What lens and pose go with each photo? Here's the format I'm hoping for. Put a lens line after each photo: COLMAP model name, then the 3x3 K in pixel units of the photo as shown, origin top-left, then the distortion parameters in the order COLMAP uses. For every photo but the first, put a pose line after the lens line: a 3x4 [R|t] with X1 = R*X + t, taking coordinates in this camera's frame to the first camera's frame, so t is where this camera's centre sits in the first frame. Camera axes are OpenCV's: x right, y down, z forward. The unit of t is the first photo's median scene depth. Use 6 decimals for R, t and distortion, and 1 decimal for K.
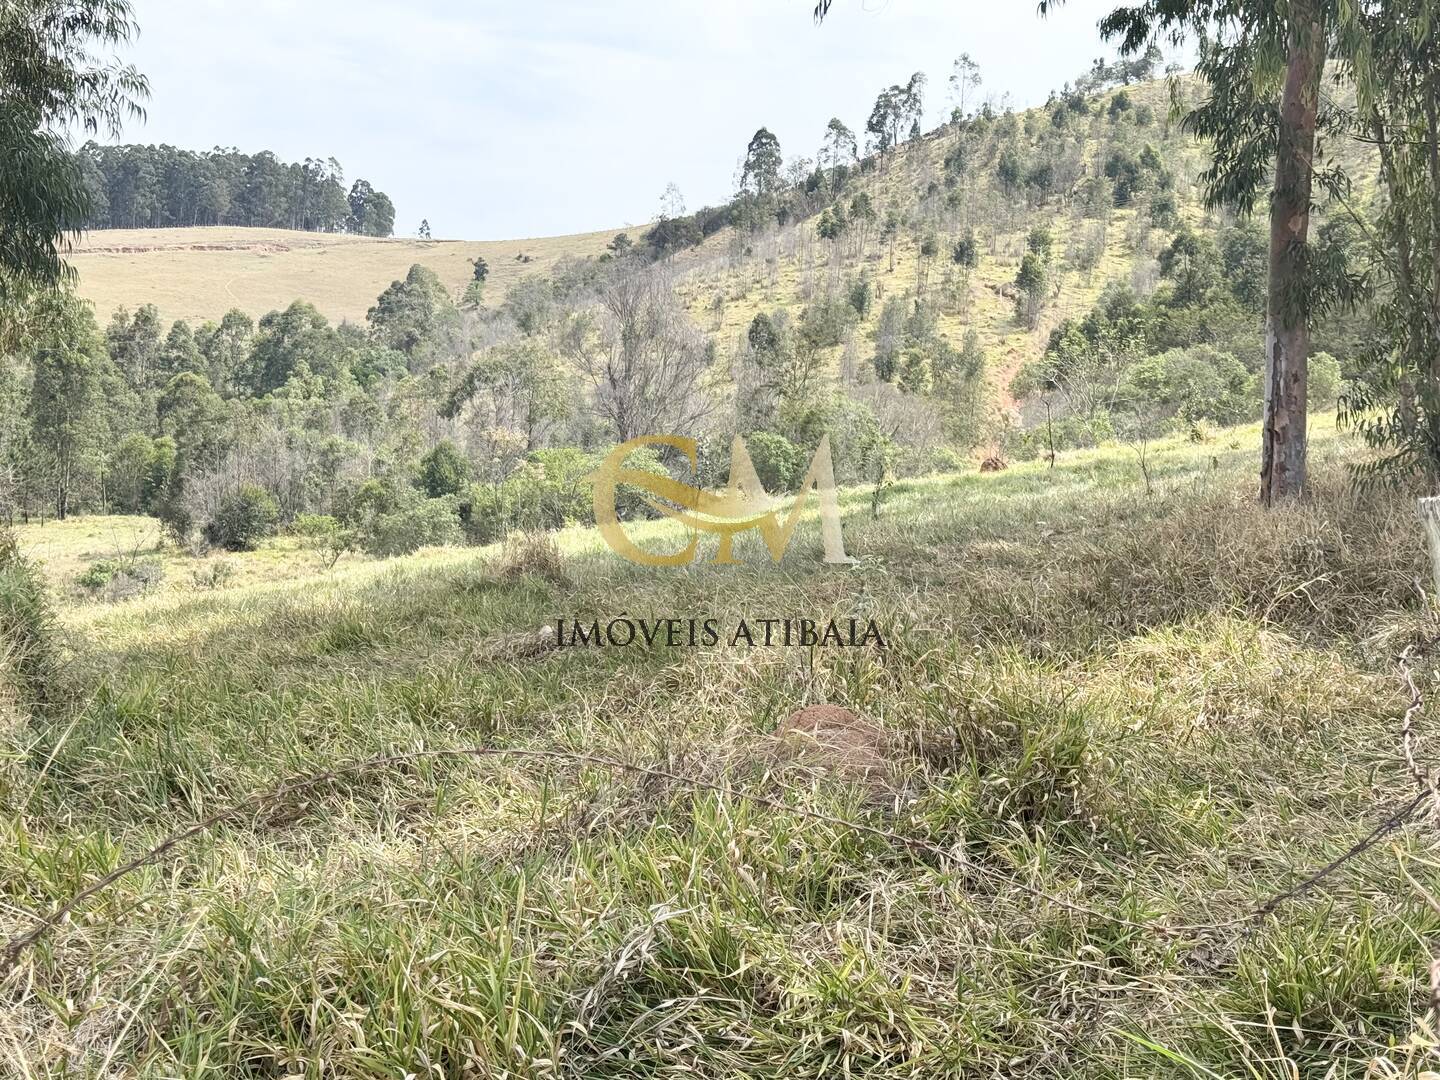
lens RADIAL K [[1983.8, 0, 716.2], [0, 1983.8, 561.5], [0, 0, 1]] dist [0.178613, -0.298106]
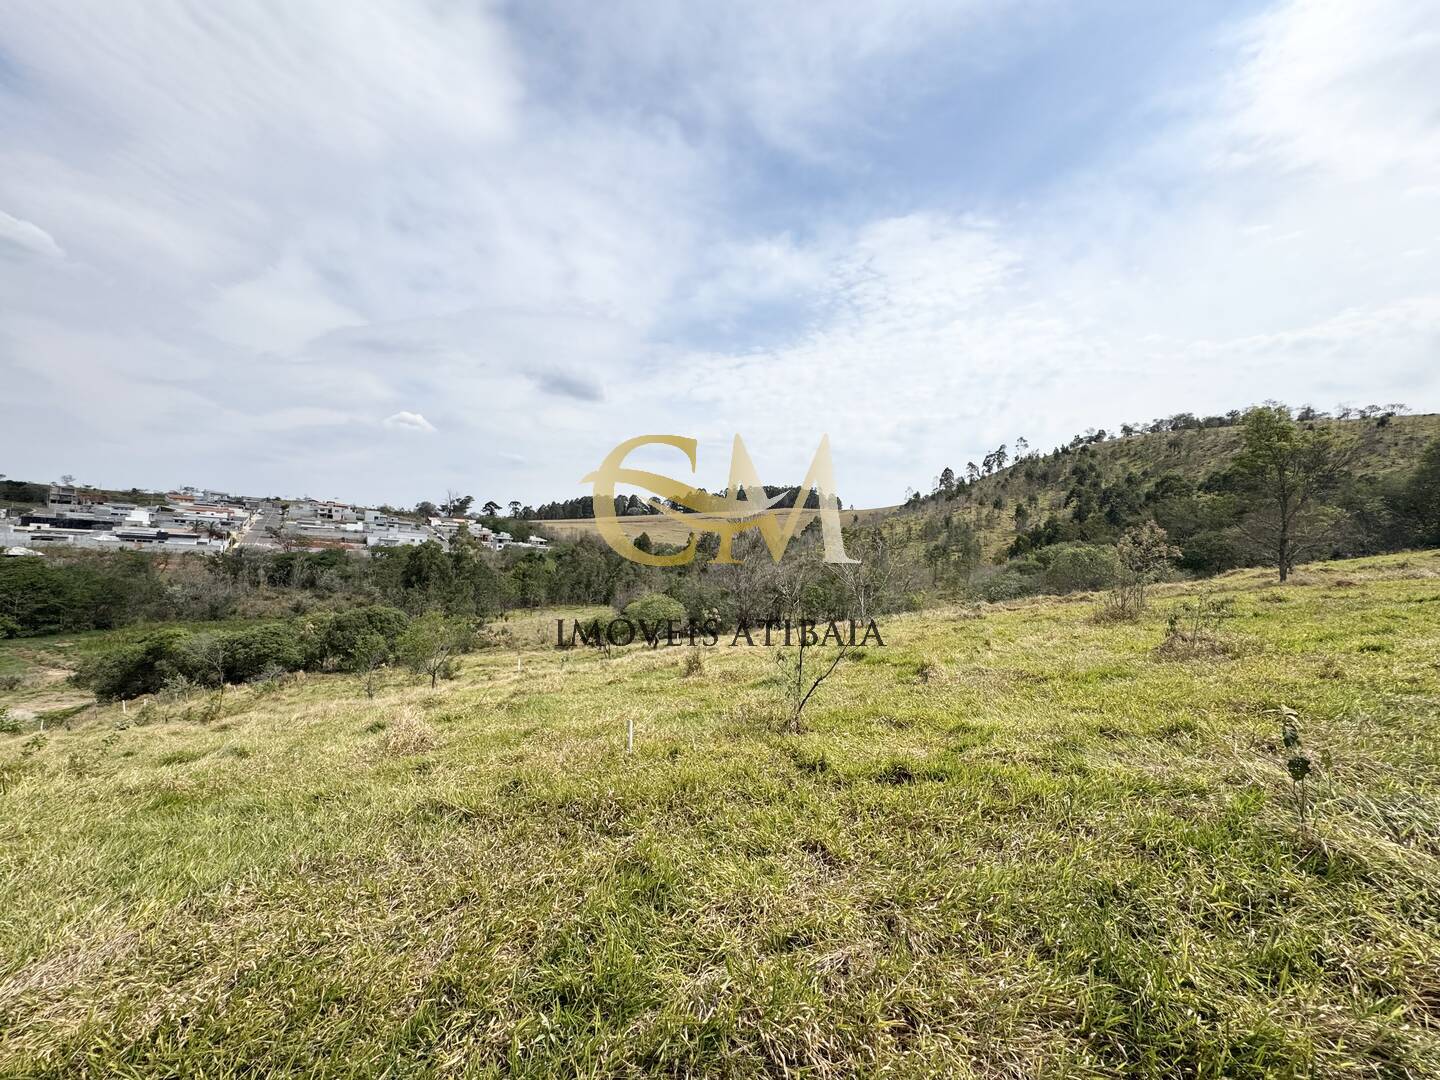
lens RADIAL K [[568.9, 0, 720.8], [0, 568.9, 543.8], [0, 0, 1]] dist [-0.000748, 0.000172]
pose [[0.917977, -0.004648, -0.396606, 0.057189], [-0.037166, 0.994524, -0.097679, -0.015121], [0.394888, 0.104408, 0.912777, 0.142701]]
